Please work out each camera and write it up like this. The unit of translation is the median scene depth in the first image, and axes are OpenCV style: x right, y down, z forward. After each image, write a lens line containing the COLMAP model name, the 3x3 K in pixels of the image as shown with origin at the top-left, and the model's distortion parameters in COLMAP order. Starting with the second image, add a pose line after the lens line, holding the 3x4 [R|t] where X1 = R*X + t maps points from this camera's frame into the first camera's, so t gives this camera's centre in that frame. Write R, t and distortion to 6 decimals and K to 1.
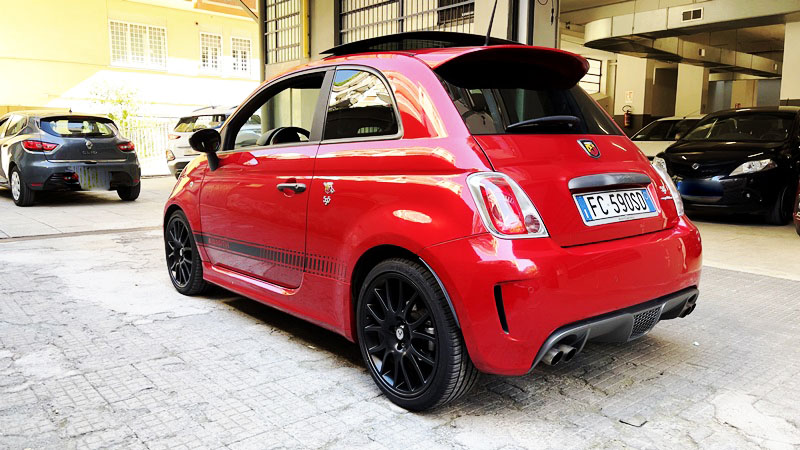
lens RADIAL K [[609.5, 0, 402.1], [0, 609.5, 219.2], [0, 0, 1]] dist [0.056865, -0.070058]
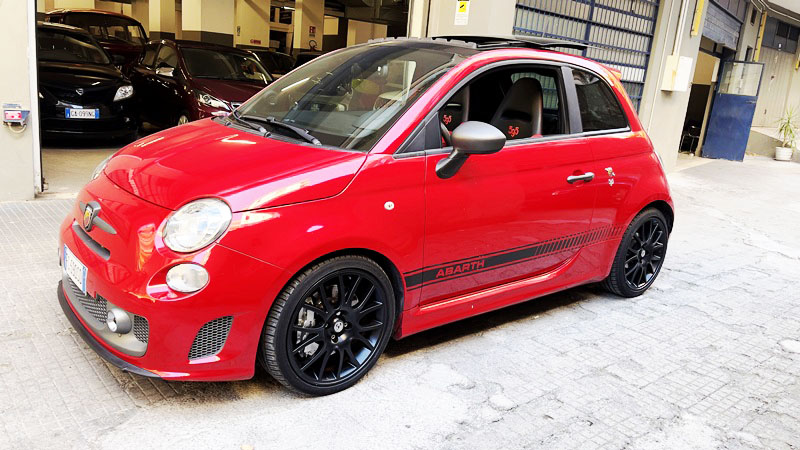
lens RADIAL K [[609.5, 0, 396.4], [0, 609.5, 209.6], [0, 0, 1]] dist [0.056865, -0.070058]
pose [[0.008869, -0.222060, 0.974993, -1.411138], [0.042263, 0.974243, 0.221504, -0.282600], [-0.999067, 0.039242, 0.018026, 1.450224]]
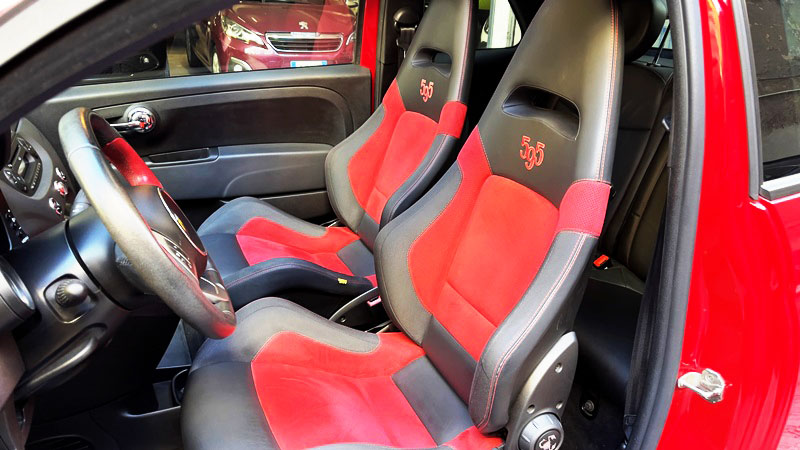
lens RADIAL K [[609.5, 0, 402.9], [0, 609.5, 223.9], [0, 0, 1]] dist [0.056865, -0.070058]
pose [[0.264156, -0.359843, 0.894837, -0.510818], [0.087920, 0.932914, 0.349201, -0.255854], [-0.960464, -0.013570, 0.278073, 1.181647]]
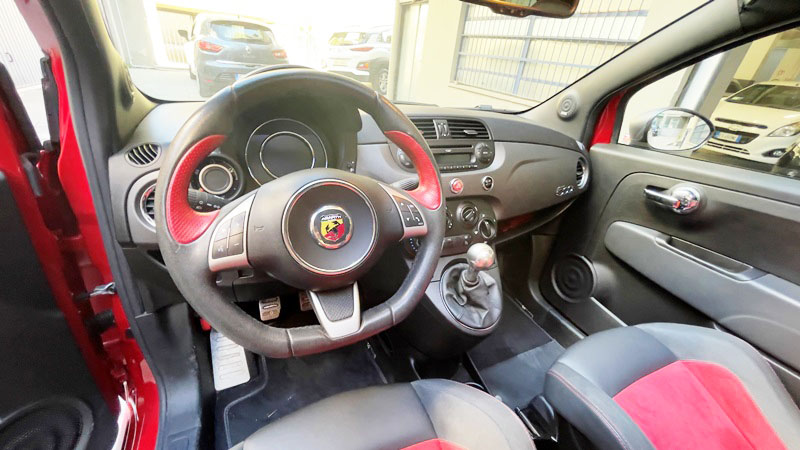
lens RADIAL K [[324.7, 0, 398.8], [0, 324.7, 228.8], [0, 0, 1]] dist [-0.007361, 0.003089]
pose [[0.967336, 0.196988, -0.159553, -0.175573], [-0.129695, 0.925374, 0.356178, -0.206723], [0.217809, -0.323850, 0.920696, 1.259035]]
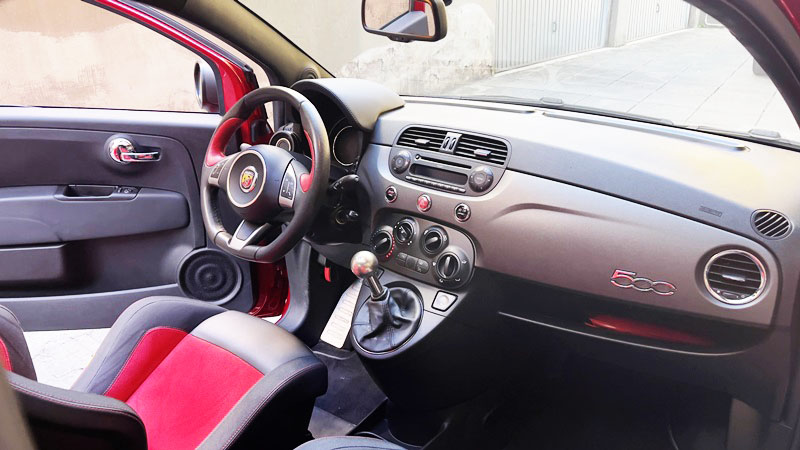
lens RADIAL K [[609.5, 0, 396.6], [0, 609.5, 227.0], [0, 0, 1]] dist [0.056865, -0.070058]
pose [[0.182159, 0.383591, -0.905360, 0.244251], [-0.091654, 0.923380, 0.372785, -0.303793], [0.978988, 0.015074, 0.203359, 1.416422]]
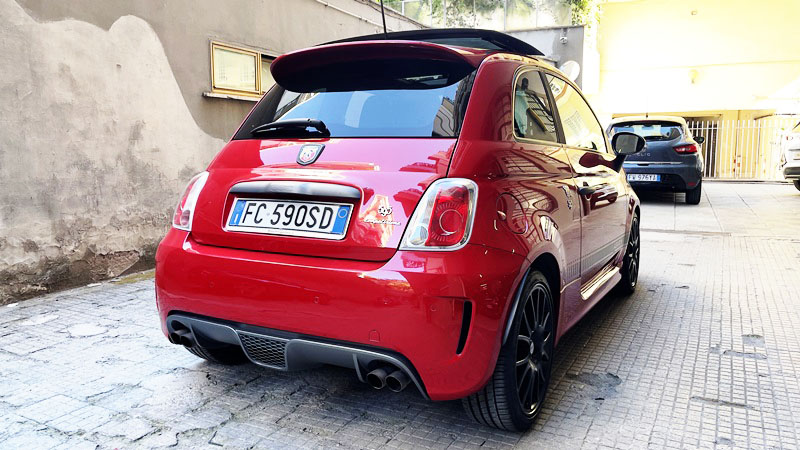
lens RADIAL K [[609.5, 0, 396.0], [0, 609.5, 223.6], [0, 0, 1]] dist [0.056865, -0.070058]
pose [[0.361654, 0.116411, -0.925016, 1.151445], [-0.112924, 0.990339, 0.080482, -0.096437], [0.925448, 0.075350, 0.371305, 0.764454]]
